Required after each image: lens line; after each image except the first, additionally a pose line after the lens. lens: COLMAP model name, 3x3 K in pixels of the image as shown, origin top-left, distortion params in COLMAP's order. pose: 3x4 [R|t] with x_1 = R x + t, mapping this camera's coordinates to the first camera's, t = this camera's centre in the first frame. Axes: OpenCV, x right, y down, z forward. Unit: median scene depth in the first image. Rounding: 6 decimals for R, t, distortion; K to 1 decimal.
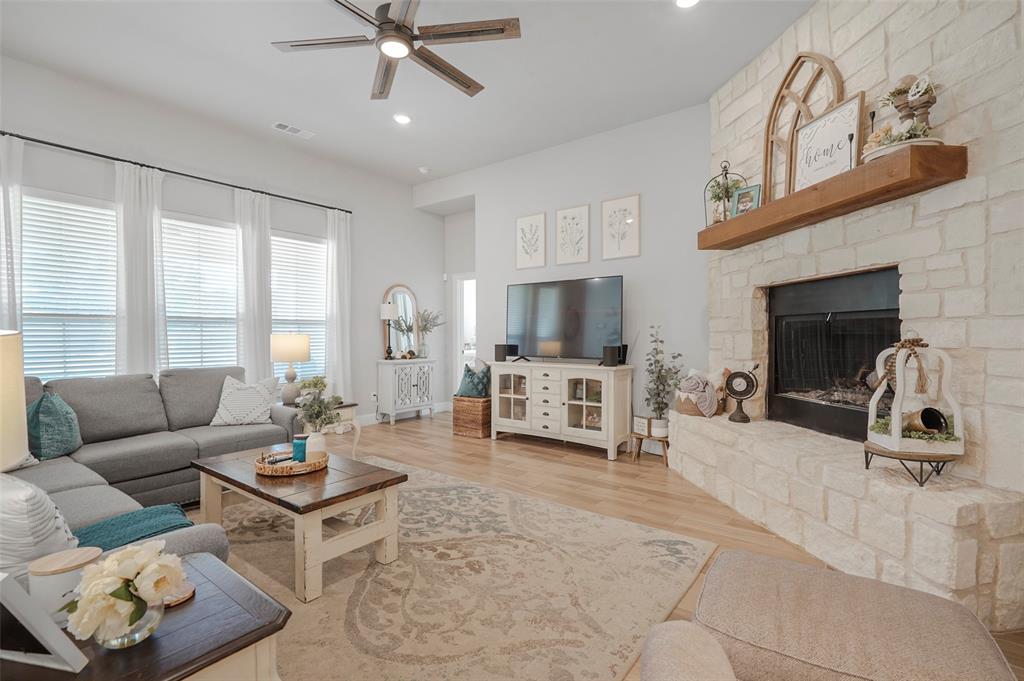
lens RADIAL K [[473.0, 0, 510.8], [0, 473.0, 338.2], [0, 0, 1]] dist [-0.004445, 0.002414]
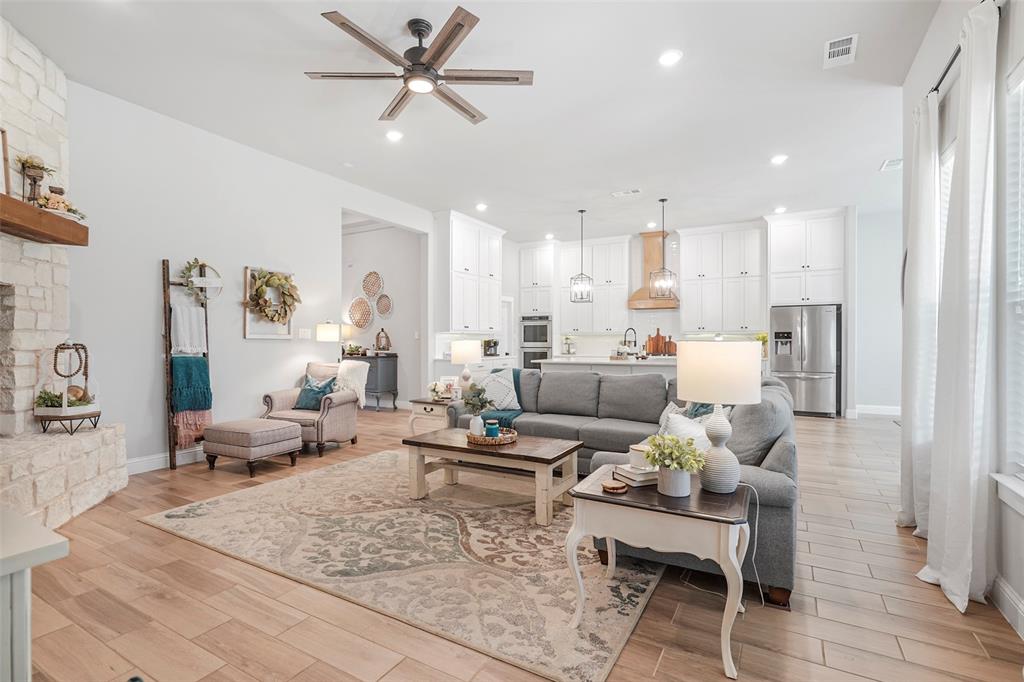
lens RADIAL K [[473.0, 0, 510.3], [0, 473.0, 344.6], [0, 0, 1]] dist [-0.004445, 0.002414]
pose [[-0.989945, 0.000531, -0.141450, -0.244430], [-0.001754, 0.999870, 0.016031, -0.015180], [0.141440, 0.016118, -0.989816, 1.772054]]
